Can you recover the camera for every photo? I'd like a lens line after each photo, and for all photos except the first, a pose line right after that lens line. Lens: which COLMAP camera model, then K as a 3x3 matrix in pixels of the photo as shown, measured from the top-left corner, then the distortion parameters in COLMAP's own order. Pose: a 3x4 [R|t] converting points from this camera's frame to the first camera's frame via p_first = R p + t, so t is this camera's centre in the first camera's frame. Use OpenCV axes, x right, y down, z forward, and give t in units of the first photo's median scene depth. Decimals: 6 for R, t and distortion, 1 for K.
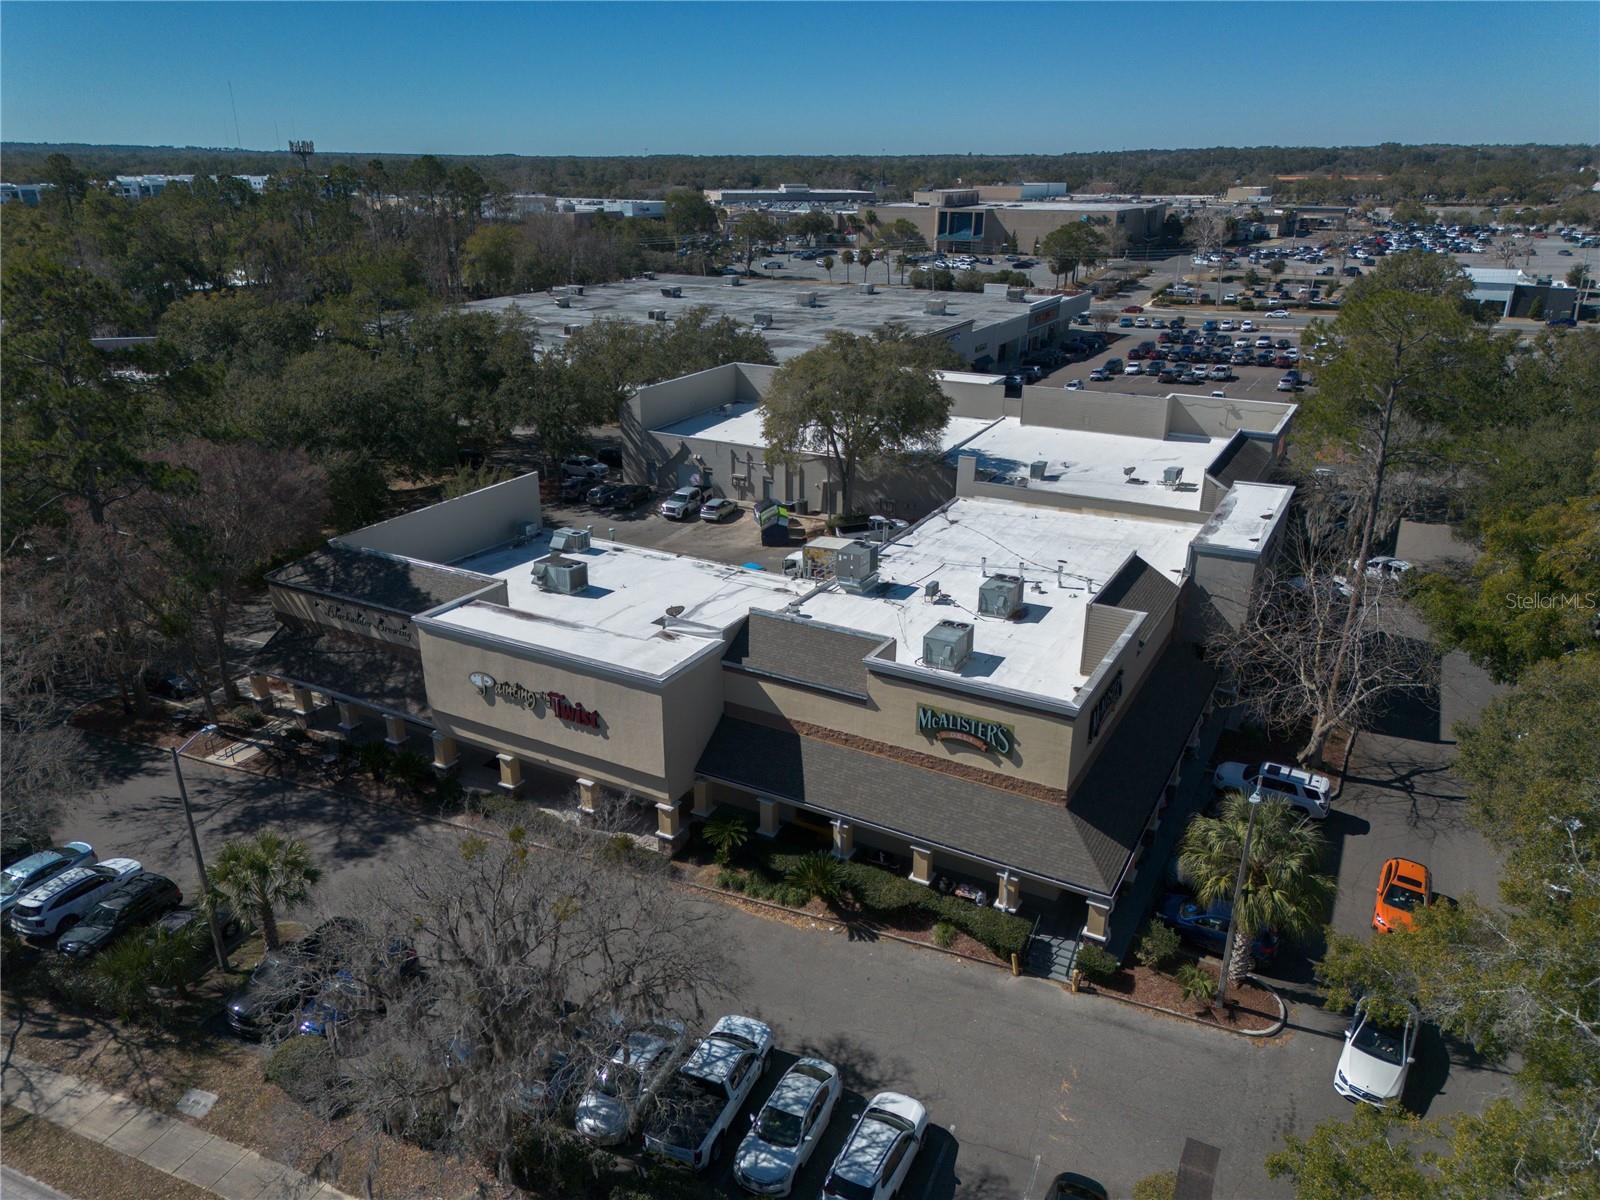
lens RADIAL K [[1117.3, 0, 798.2], [0, 1117.3, 598.7], [0, 0, 1]] dist [0.084328, -0.080569]
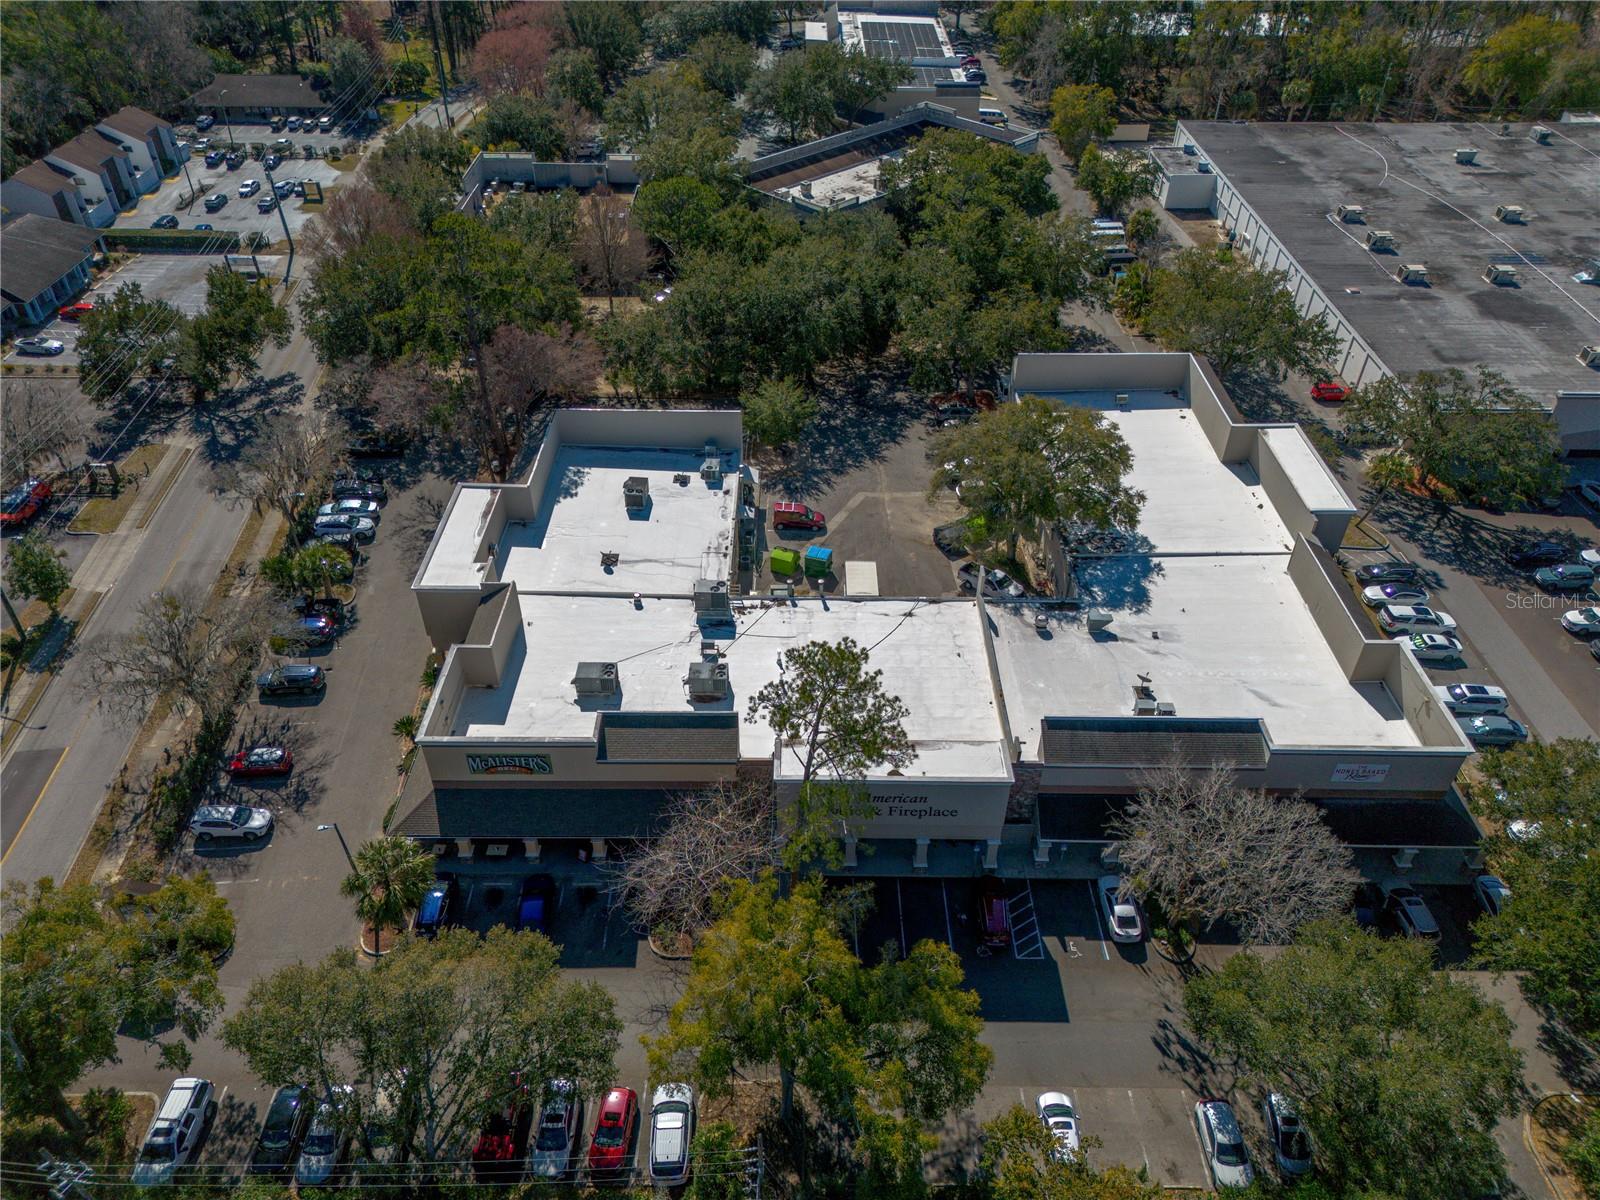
lens RADIAL K [[1117.3, 0, 798.2], [0, 1117.3, 598.7], [0, 0, 1]] dist [0.084328, -0.080569]
pose [[0.480031, 0.547332, -0.685564, 1.284118], [-0.322343, 0.836871, 0.442426, -0.822707], [0.815883, 0.008608, 0.578153, 0.427301]]
